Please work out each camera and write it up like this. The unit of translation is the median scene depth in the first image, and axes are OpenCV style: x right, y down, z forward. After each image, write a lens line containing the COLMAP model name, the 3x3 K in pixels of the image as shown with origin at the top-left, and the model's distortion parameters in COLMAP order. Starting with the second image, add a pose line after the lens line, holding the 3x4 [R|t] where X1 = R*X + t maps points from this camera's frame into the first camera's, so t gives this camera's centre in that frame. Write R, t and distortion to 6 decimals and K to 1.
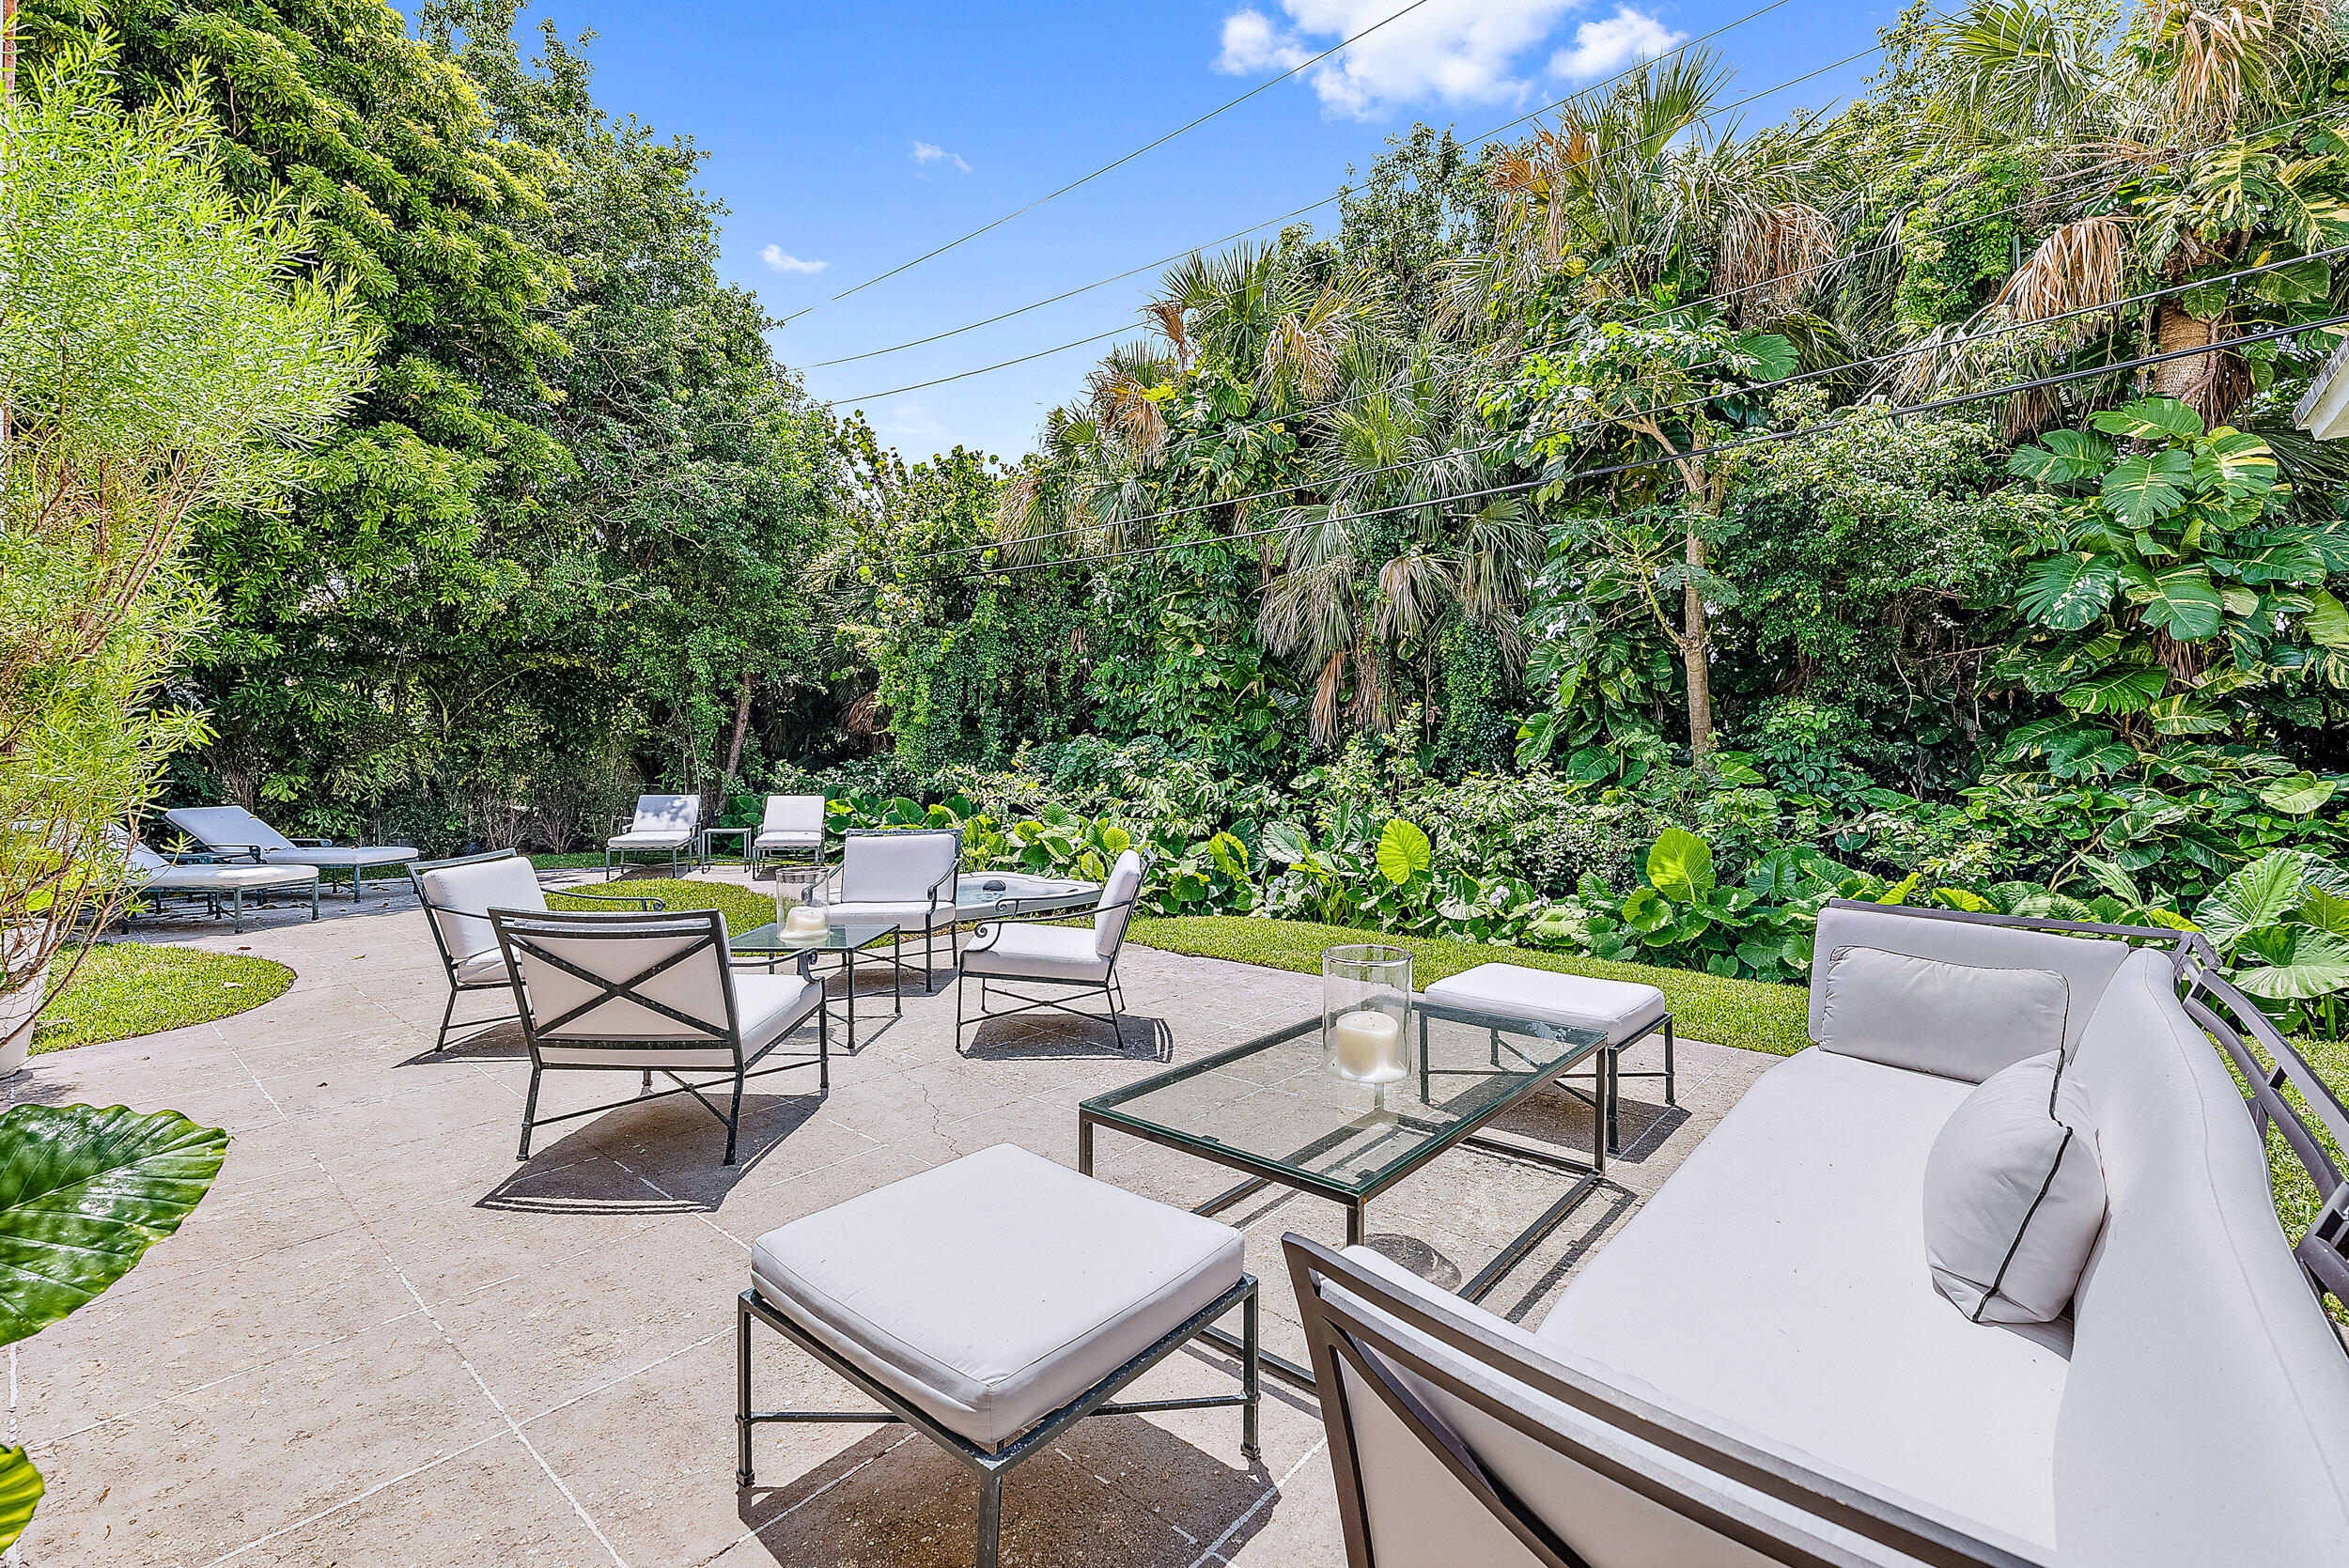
lens RADIAL K [[1005.3, 0, 1176.6], [0, 1005.3, 770.6], [0, 0, 1]] dist [0.001070, 0.000123]
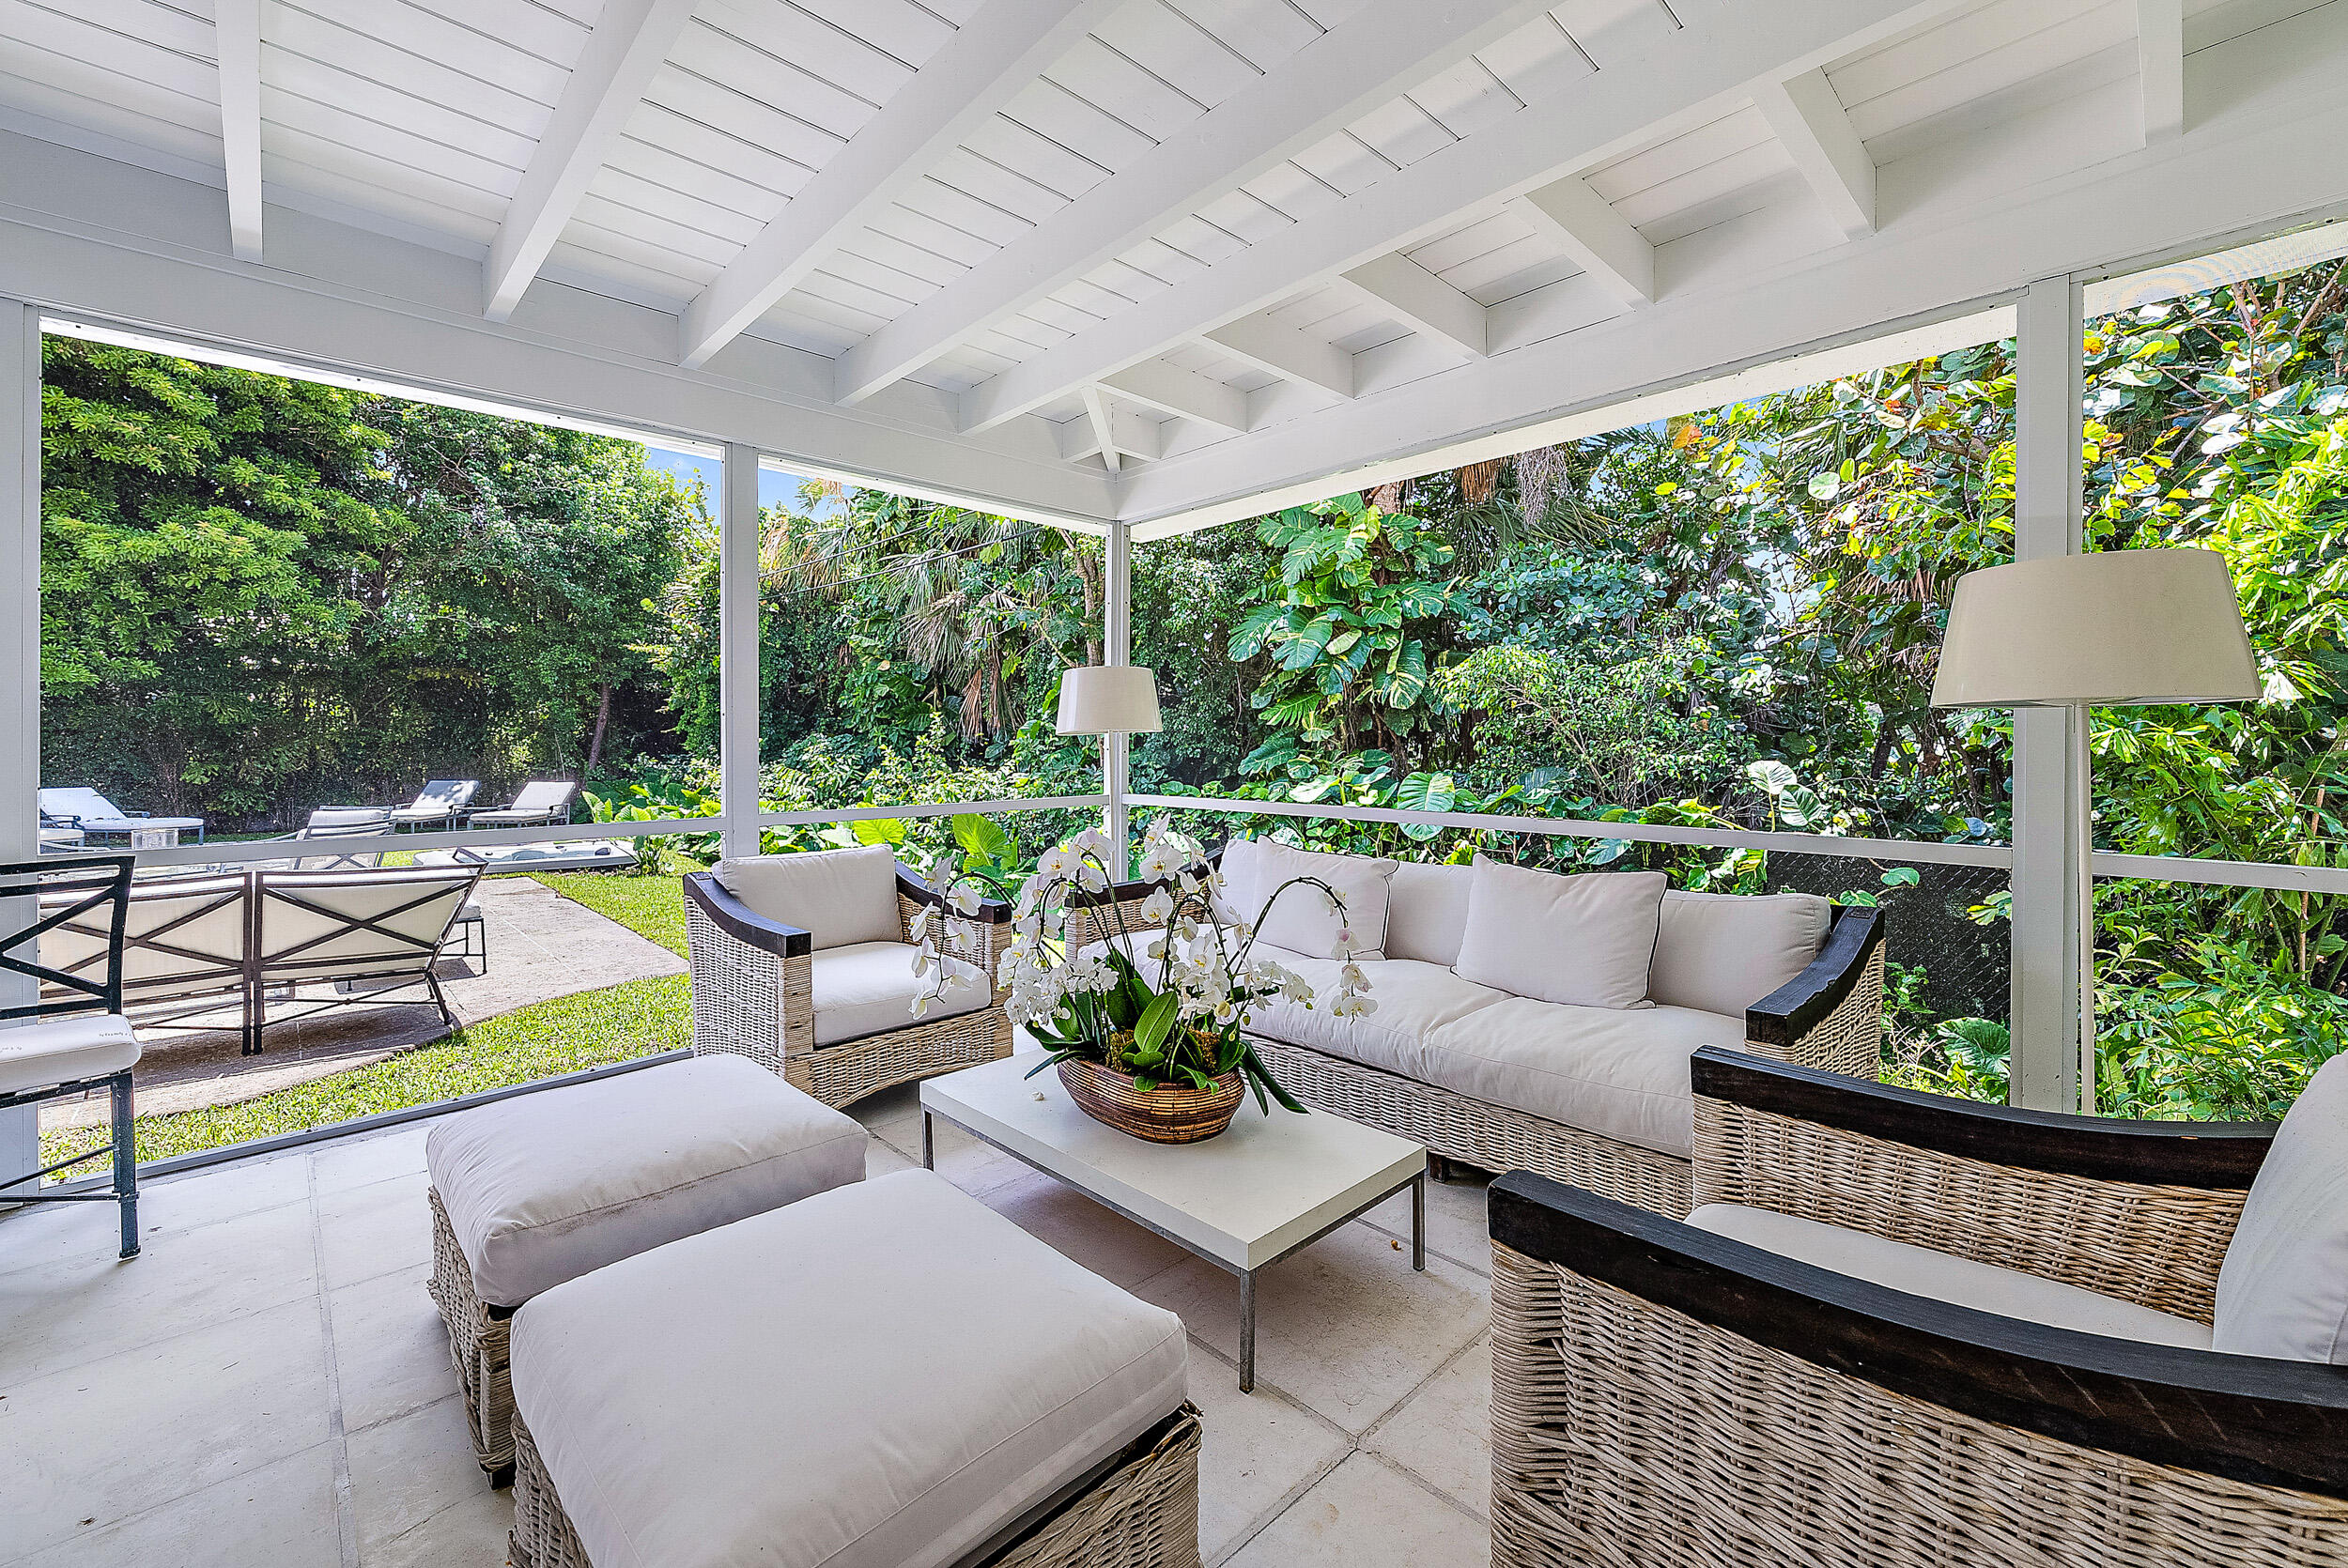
lens RADIAL K [[957.1, 0, 1215.6], [0, 957.1, 741.6], [0, 0, 1]] dist [-0.000830, -0.000067]
pose [[0.997499, 0.001277, -0.070671, 0.551651], [-0.002572, 0.999831, -0.018230, -0.004907], [0.070636, 0.018366, 0.997333, -0.163625]]
